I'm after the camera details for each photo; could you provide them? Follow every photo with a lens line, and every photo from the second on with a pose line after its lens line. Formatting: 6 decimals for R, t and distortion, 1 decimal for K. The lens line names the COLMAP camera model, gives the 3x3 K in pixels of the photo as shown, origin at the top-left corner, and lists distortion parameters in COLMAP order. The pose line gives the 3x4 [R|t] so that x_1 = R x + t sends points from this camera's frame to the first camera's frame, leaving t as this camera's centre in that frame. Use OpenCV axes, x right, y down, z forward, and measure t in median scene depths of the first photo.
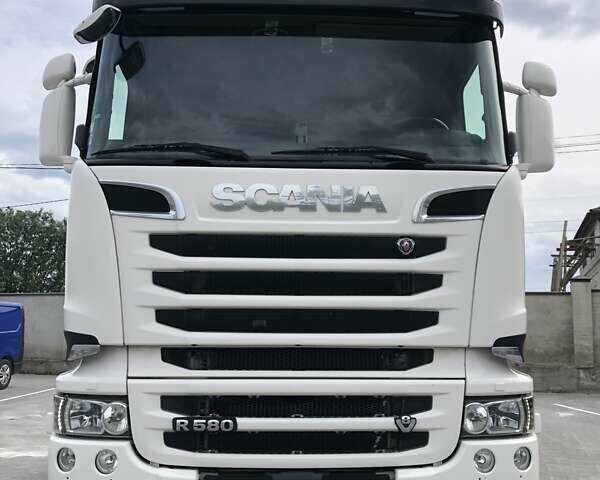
lens RADIAL K [[668.1, 0, 302.7], [0, 668.1, 240.1], [0, 0, 1]] dist [0.023519, 0.000000]
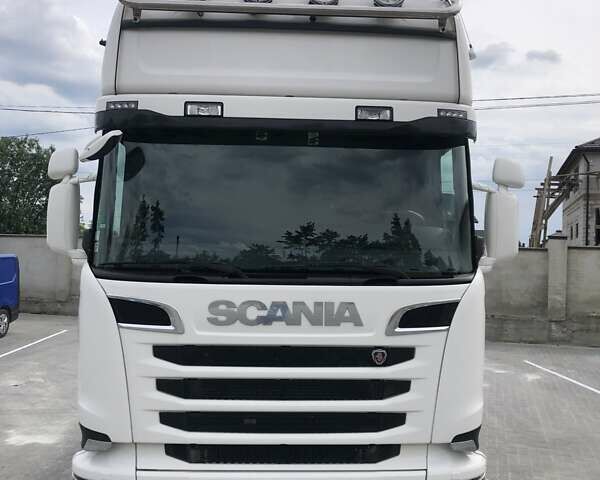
lens RADIAL K [[668.1, 0, 297.7], [0, 668.1, 236.8], [0, 0, 1]] dist [0.023519, 0.000000]
pose [[0.999880, 0.009092, 0.012568, -0.000067], [-0.010630, 0.991680, 0.128290, -0.287934], [-0.011297, -0.128408, 0.991657, -0.086937]]
